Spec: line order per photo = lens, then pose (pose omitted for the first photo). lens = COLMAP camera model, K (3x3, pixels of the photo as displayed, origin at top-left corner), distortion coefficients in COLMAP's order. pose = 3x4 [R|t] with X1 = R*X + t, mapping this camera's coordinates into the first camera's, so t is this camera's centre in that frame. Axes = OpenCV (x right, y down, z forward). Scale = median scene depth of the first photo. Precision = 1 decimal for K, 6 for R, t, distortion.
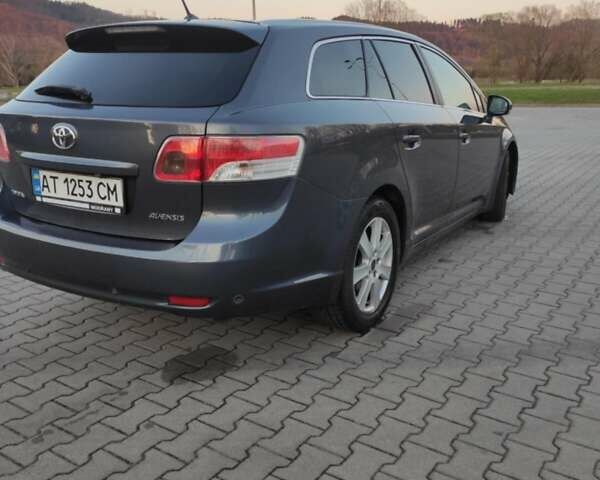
lens RADIAL K [[561.3, 0, 300.0], [0, 561.3, 240.0], [0, 0, 1]] dist [0.057222, 0.004268]
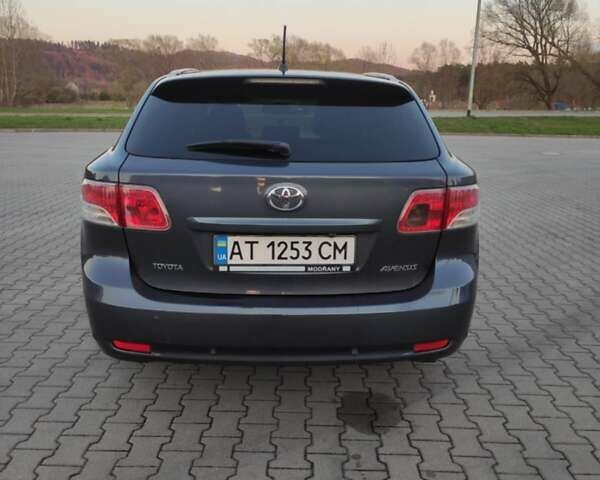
lens RADIAL K [[561.3, 0, 300.0], [0, 561.3, 240.0], [0, 0, 1]] dist [0.057222, 0.004268]
pose [[0.843160, -0.108420, 0.526618, -0.866827], [0.129485, 0.991576, -0.003171, -0.104776], [-0.521838, 0.070863, 0.850096, 0.207149]]
